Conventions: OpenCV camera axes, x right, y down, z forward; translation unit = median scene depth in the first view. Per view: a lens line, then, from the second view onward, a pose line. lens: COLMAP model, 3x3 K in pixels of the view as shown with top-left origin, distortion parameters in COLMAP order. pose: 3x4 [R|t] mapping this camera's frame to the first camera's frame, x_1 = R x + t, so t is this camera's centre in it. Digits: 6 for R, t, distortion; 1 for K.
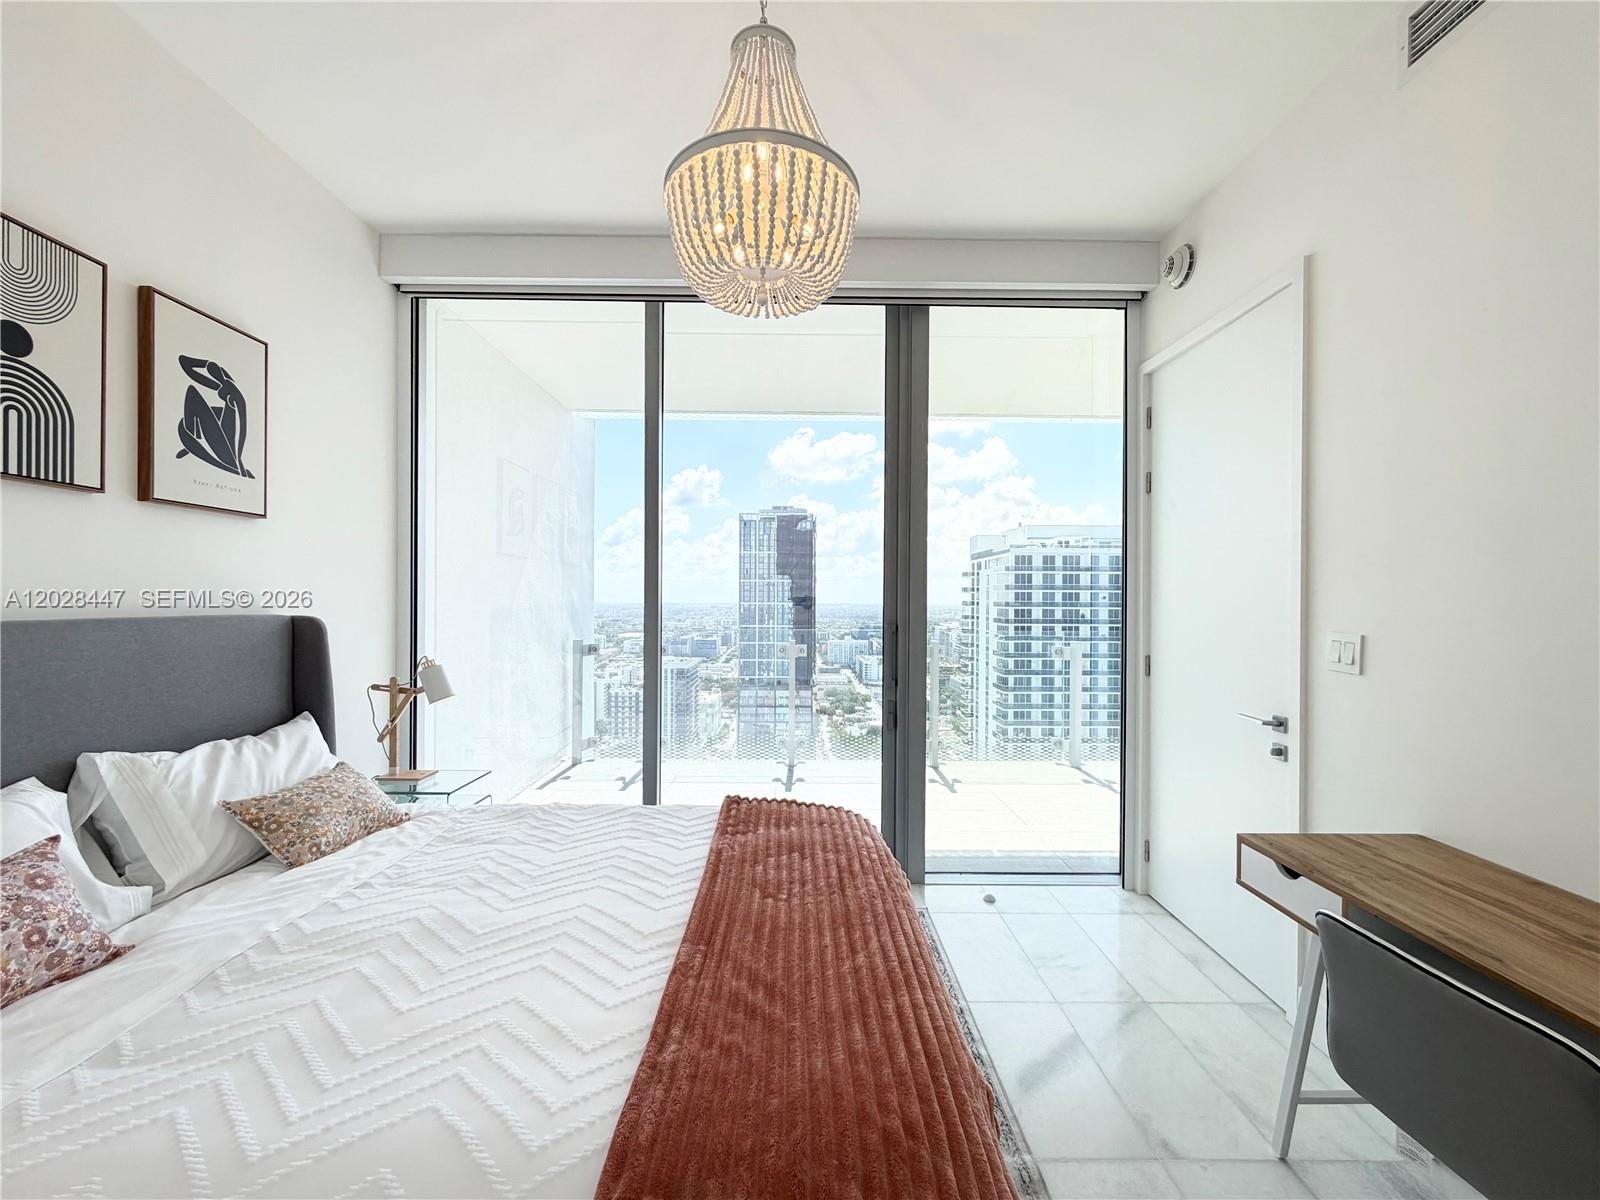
lens RADIAL K [[644.8, 0, 810.4], [0, 644.8, 597.4], [0, 0, 1]] dist [-0.003316, 0.001469]
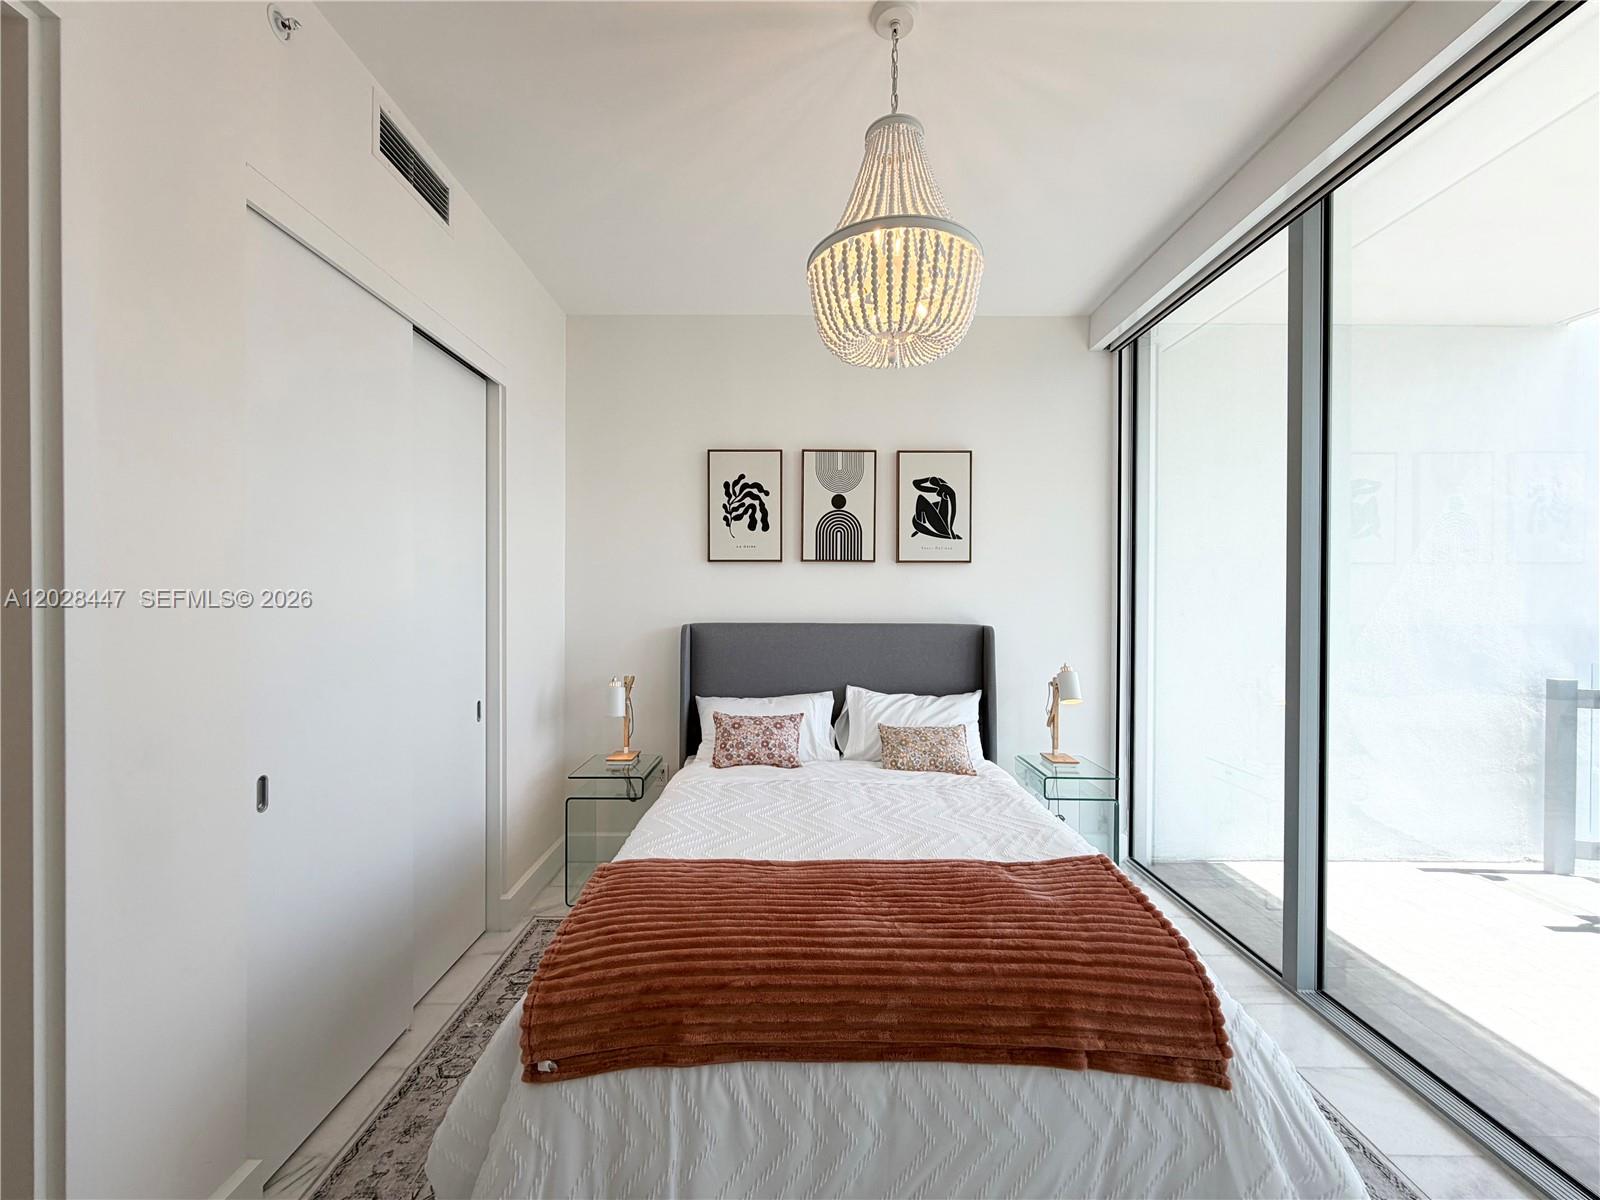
lens RADIAL K [[644.8, 0, 798.7], [0, 644.8, 609.7], [0, 0, 1]] dist [-0.003316, 0.001469]
pose [[-0.046113, 0.005908, -0.998919, 0.837497], [-0.000146, 0.999982, 0.005921, -0.020944], [0.998936, 0.000418, -0.046111, 0.742864]]
